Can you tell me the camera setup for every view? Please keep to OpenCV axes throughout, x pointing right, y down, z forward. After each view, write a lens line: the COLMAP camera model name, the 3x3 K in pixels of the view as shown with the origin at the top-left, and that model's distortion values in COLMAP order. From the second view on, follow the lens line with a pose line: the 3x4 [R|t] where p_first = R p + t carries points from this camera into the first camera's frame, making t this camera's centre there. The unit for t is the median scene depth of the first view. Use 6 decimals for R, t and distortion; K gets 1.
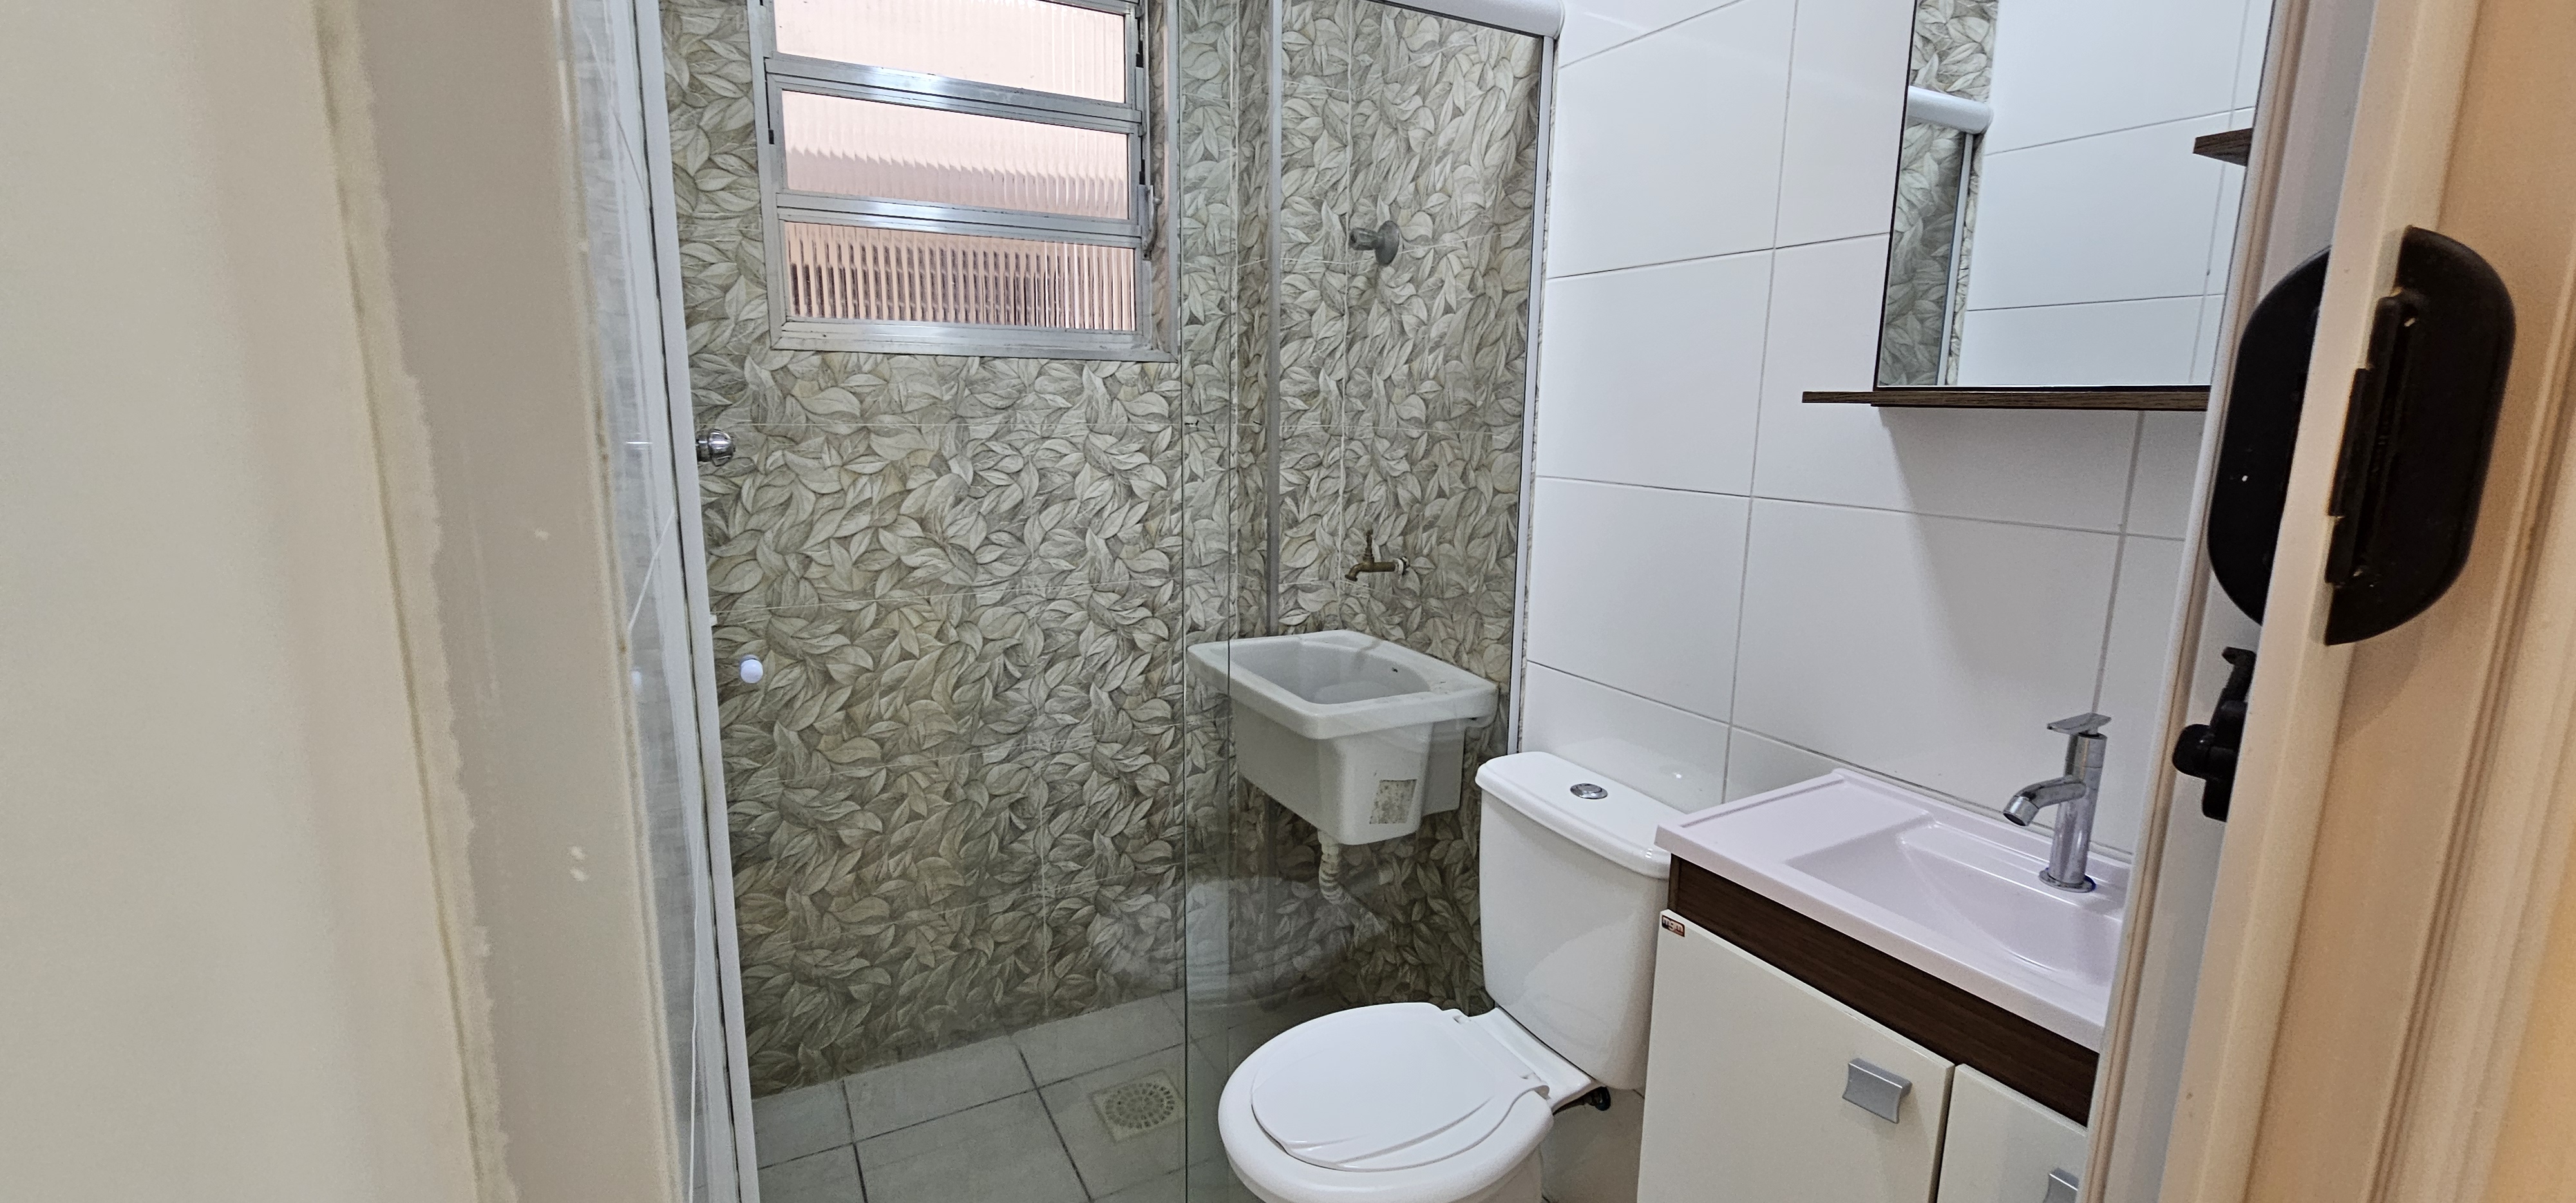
lens RADIAL K [[1051.3, 0, 1297.7], [0, 1051.3, 597.7], [0, 0, 1]] dist [-0.001308, 0.000670]
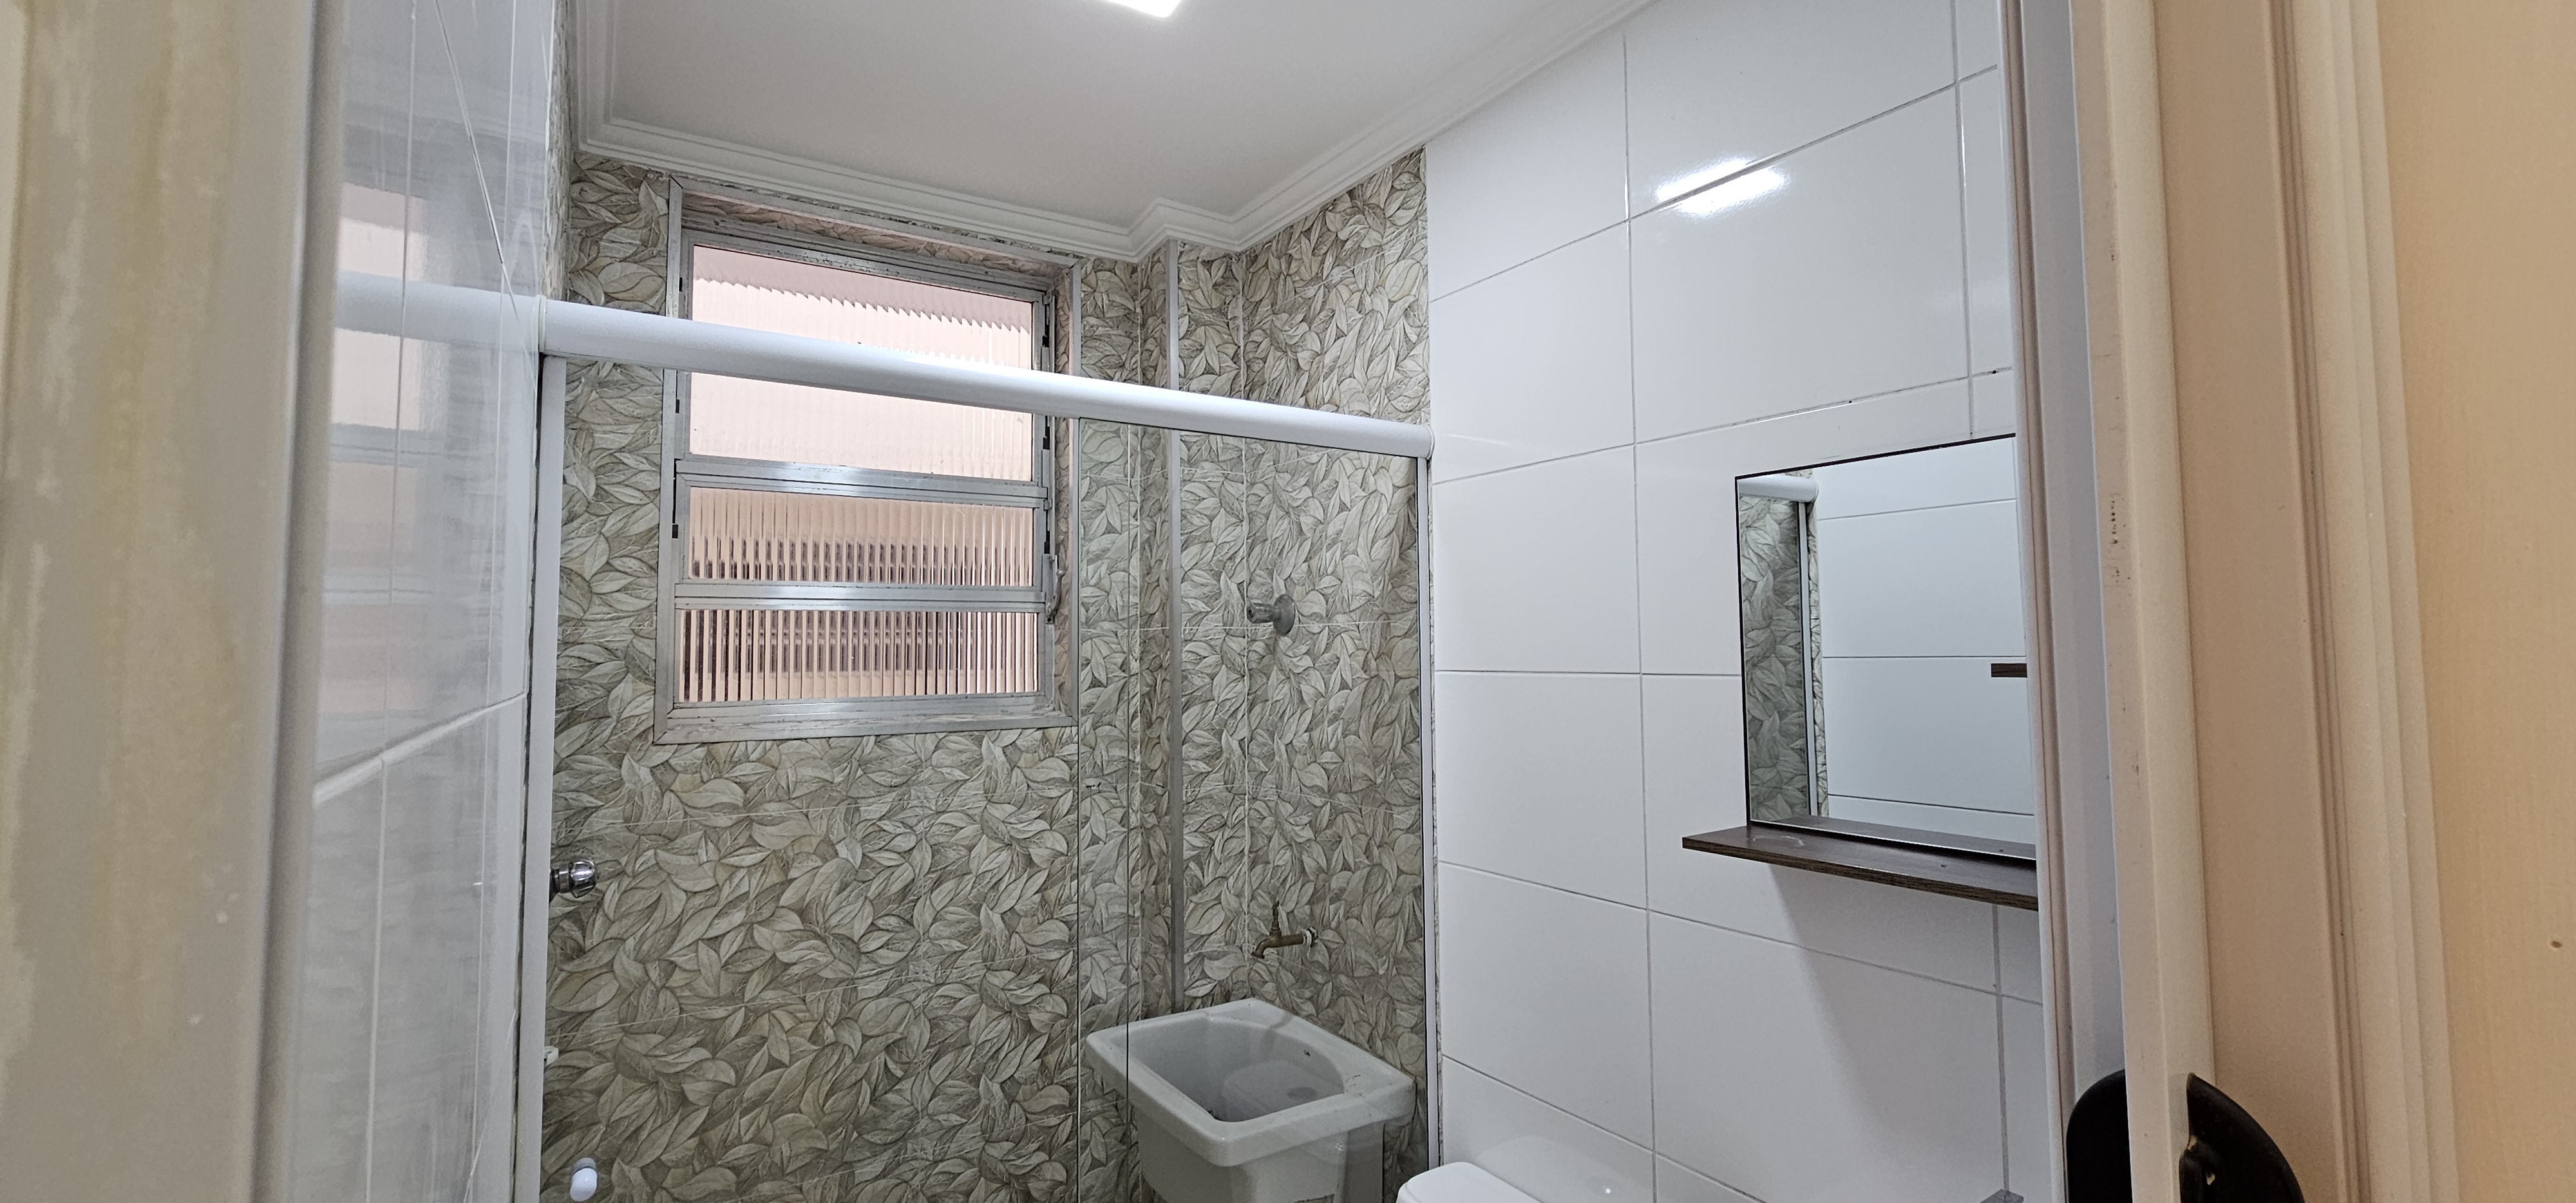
lens RADIAL K [[1051.3, 0, 1298.3], [0, 1051.3, 586.4], [0, 0, 1]] dist [-0.001308, 0.000670]
pose [[0.996141, -0.017946, 0.085915, 0.010734], [0.037482, 0.972105, -0.231530, -0.126596], [-0.079364, 0.233857, 0.969026, -0.019897]]
